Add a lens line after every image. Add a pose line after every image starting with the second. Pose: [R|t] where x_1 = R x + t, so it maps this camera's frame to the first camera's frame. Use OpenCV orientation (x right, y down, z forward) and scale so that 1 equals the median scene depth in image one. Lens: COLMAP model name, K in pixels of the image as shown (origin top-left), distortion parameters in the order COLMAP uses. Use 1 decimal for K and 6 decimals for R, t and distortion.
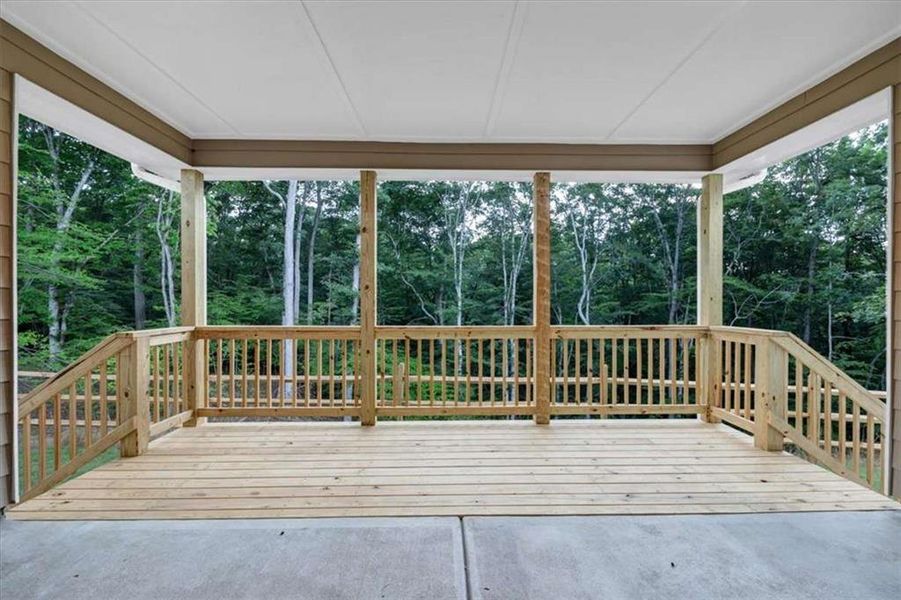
lens RADIAL K [[400.9, 0, 450.5], [0, 400.9, 300.0], [0, 0, 1]] dist [0.000161, -0.000118]
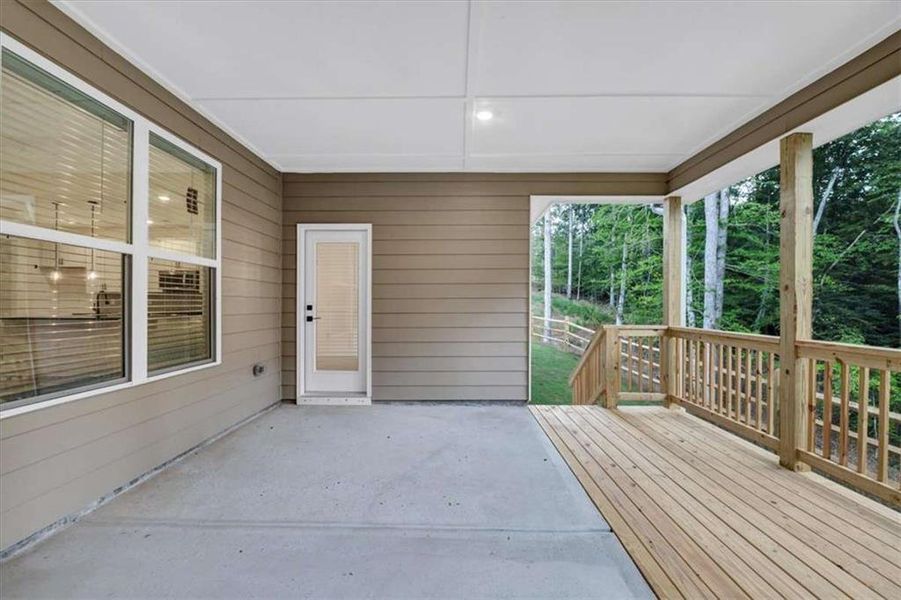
lens RADIAL K [[400.9, 0, 450.5], [0, 400.9, 300.0], [0, 0, 1]] dist [0.000161, -0.000118]
pose [[-0.044072, -0.009802, -0.998980, 0.604997], [-0.005445, 0.999939, -0.009571, 0.002893], [0.999014, 0.005018, -0.044123, 0.397244]]
